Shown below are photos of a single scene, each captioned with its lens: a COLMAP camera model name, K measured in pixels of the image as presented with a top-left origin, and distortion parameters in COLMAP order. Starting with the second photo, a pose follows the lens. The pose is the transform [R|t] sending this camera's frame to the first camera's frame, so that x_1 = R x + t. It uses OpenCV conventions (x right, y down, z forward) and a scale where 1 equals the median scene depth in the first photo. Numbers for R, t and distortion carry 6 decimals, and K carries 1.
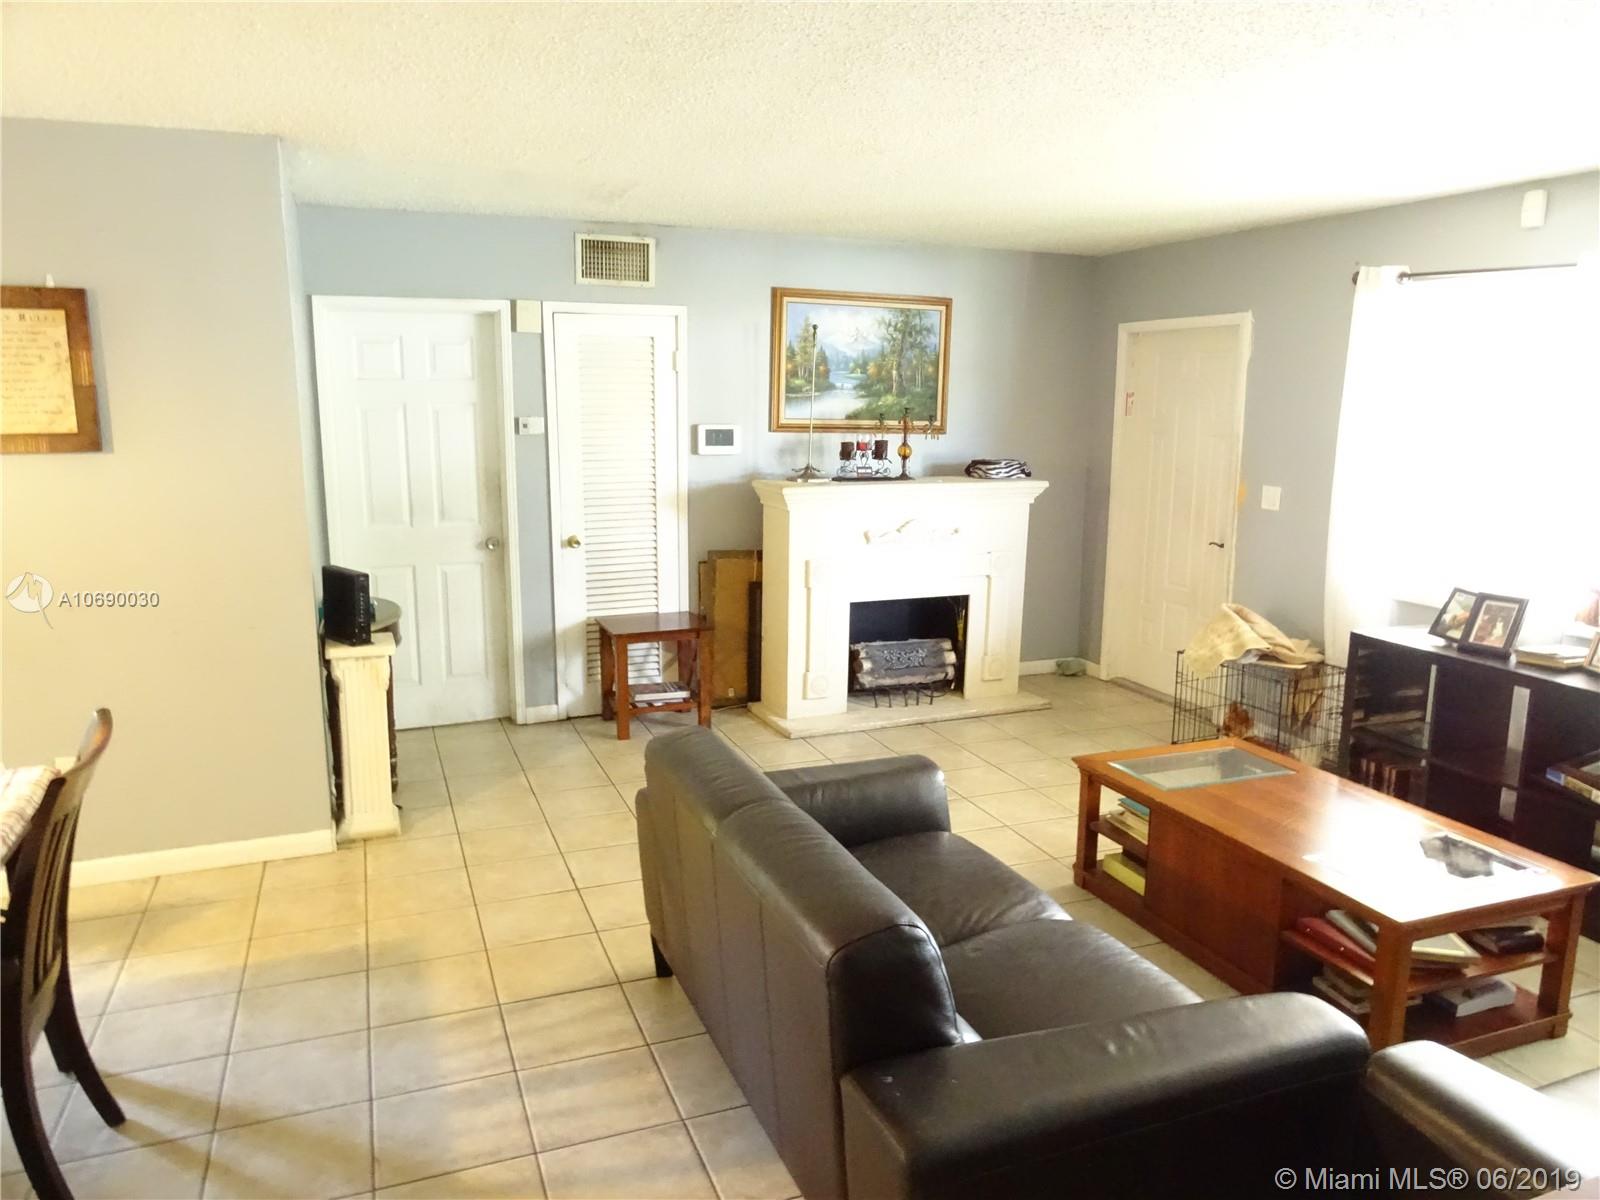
lens RADIAL K [[1150.3, 0, 805.1], [0, 1150.3, 603.1], [0, 0, 1]] dist [0.007631, 0.002202]
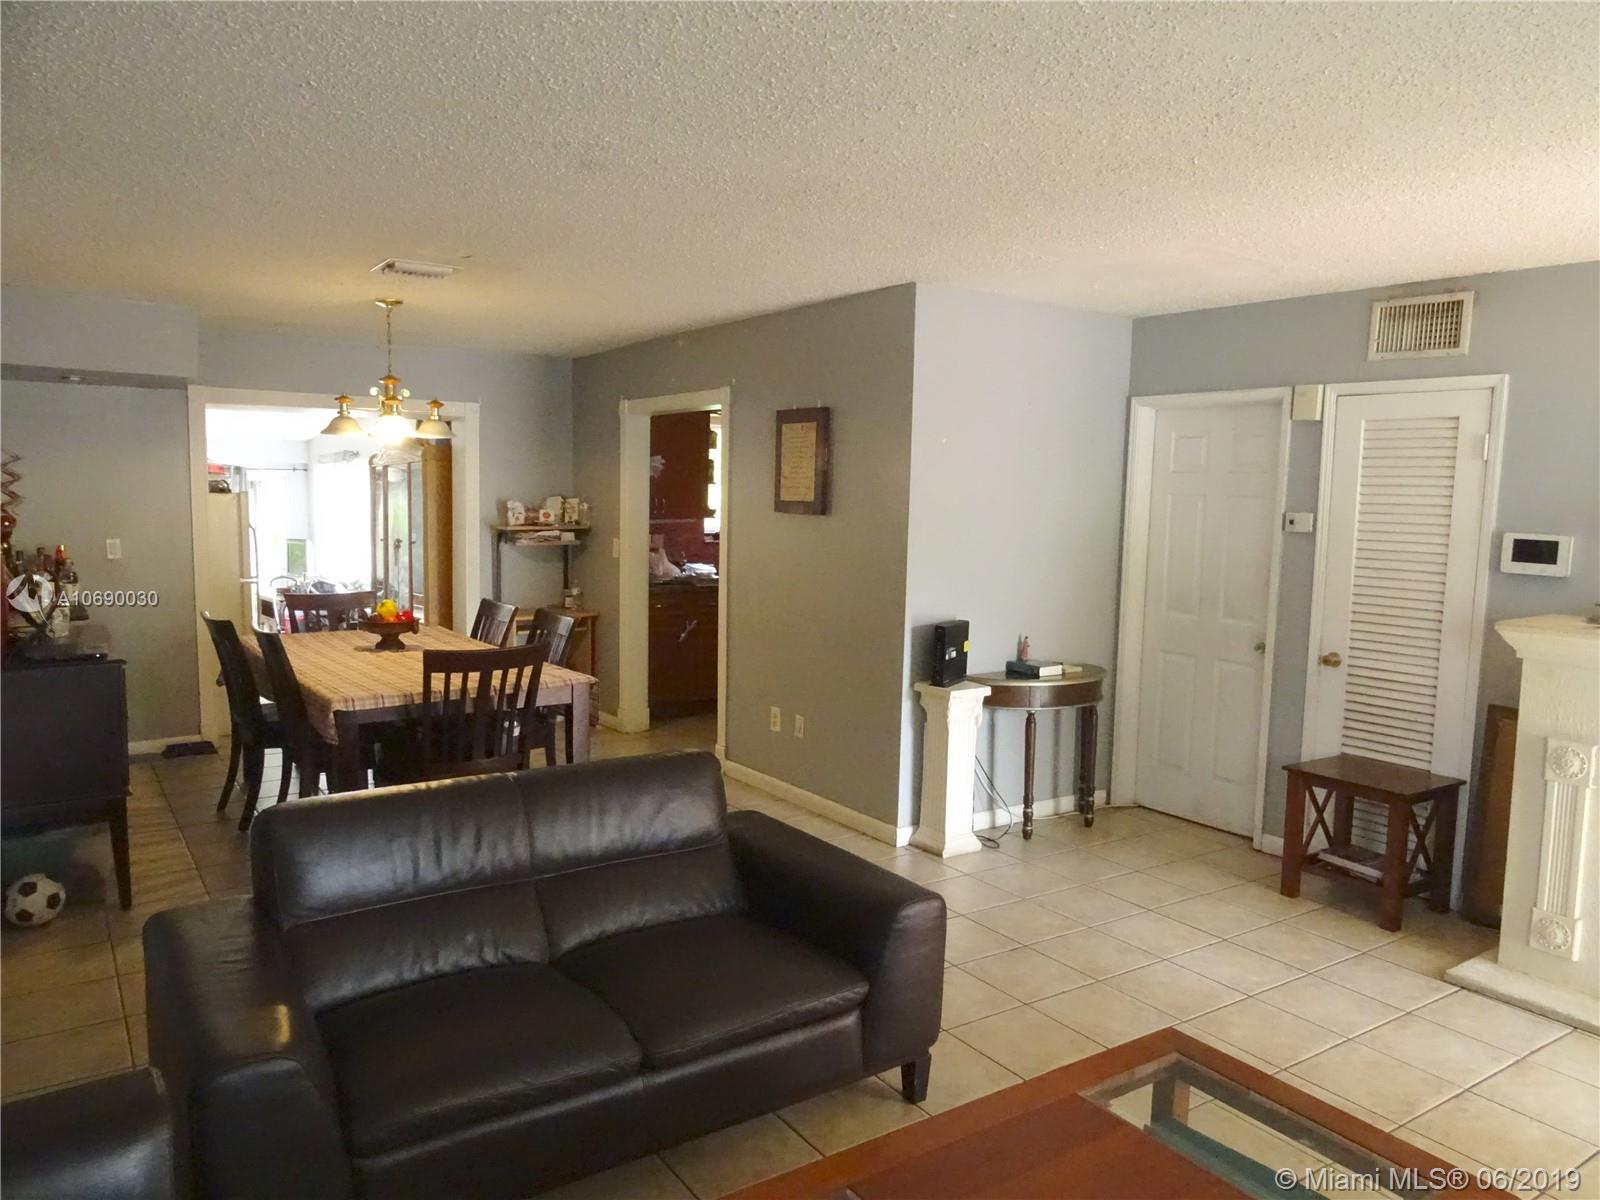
lens RADIAL K [[1150.3, 0, 815.2], [0, 1150.3, 591.5], [0, 0, 1]] dist [0.007631, 0.002202]
pose [[0.225810, 0.091994, -0.969818, 0.549406], [-0.200029, 0.978697, 0.046262, -0.067918], [0.953414, 0.183546, 0.239401, 0.436845]]
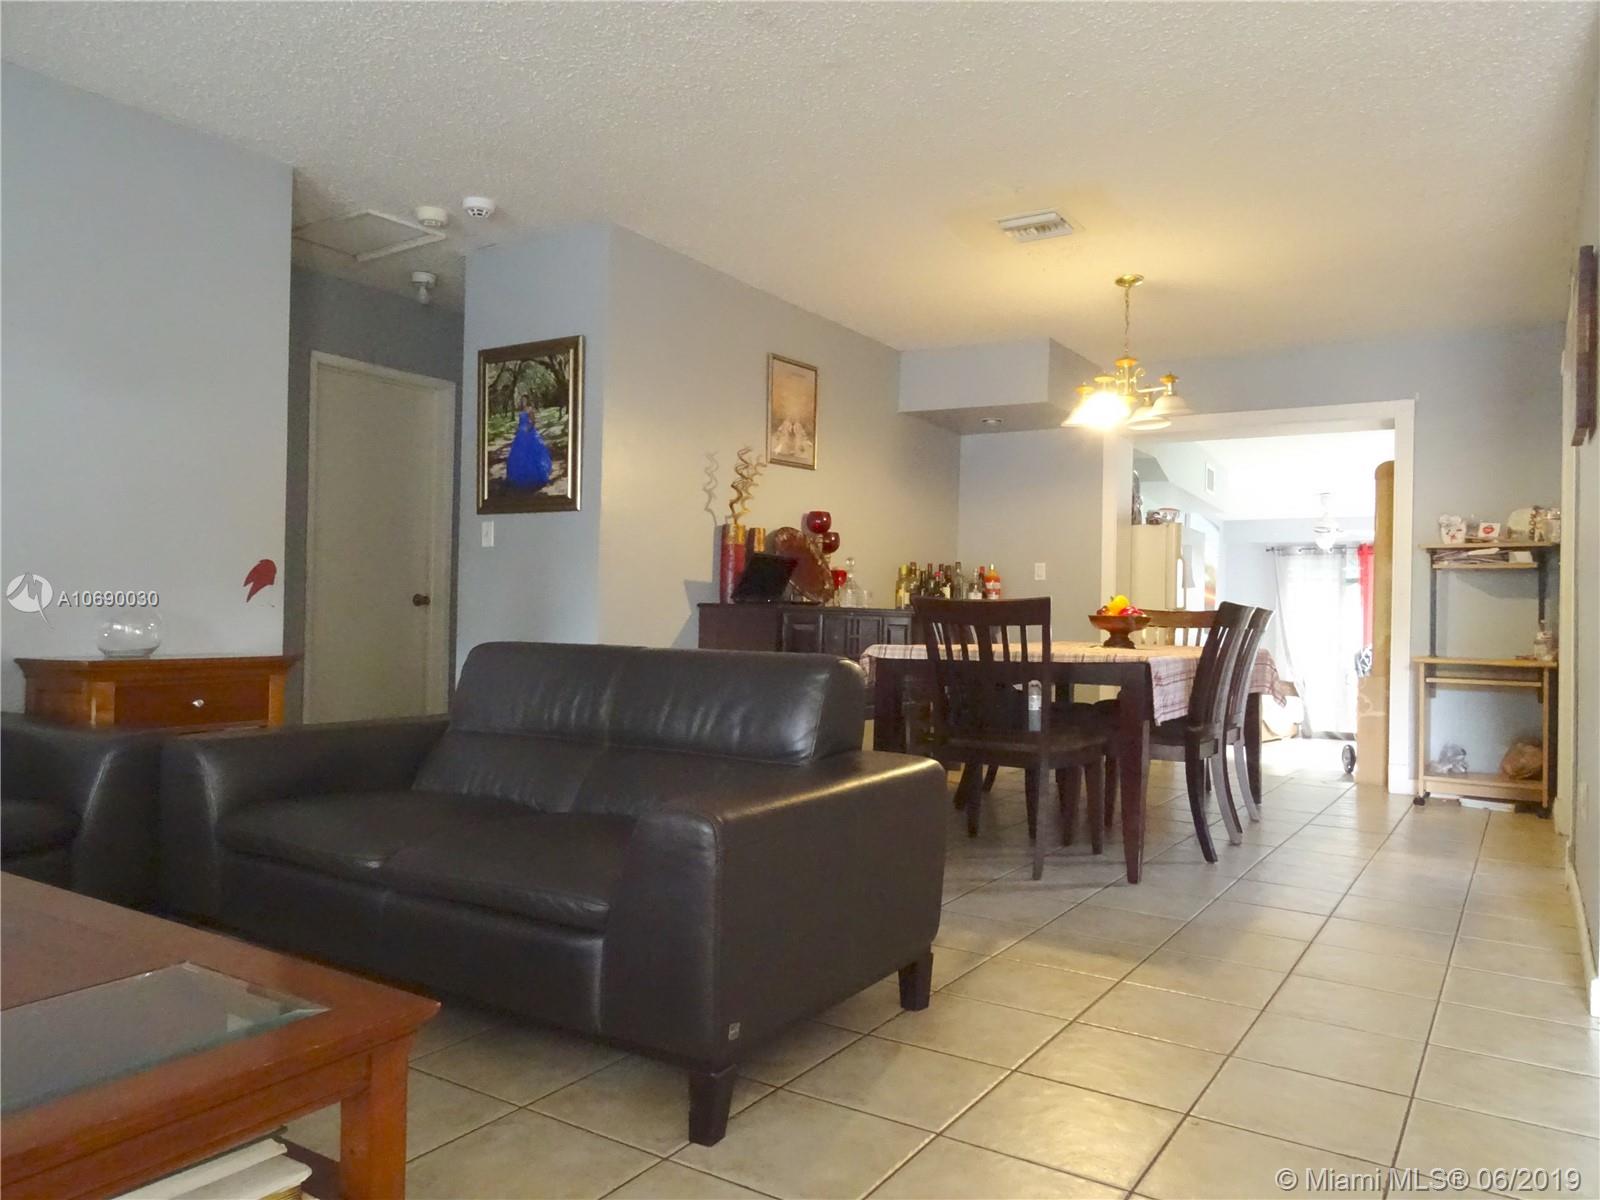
lens RADIAL K [[1150.3, 0, 801.9], [0, 1150.3, 588.0], [0, 0, 1]] dist [0.007631, 0.002202]
pose [[-0.814284, -0.028118, -0.579785, 0.240564], [-0.131601, 0.981760, 0.137215, -0.039252], [0.565352, 0.188033, -0.803132, 0.932205]]
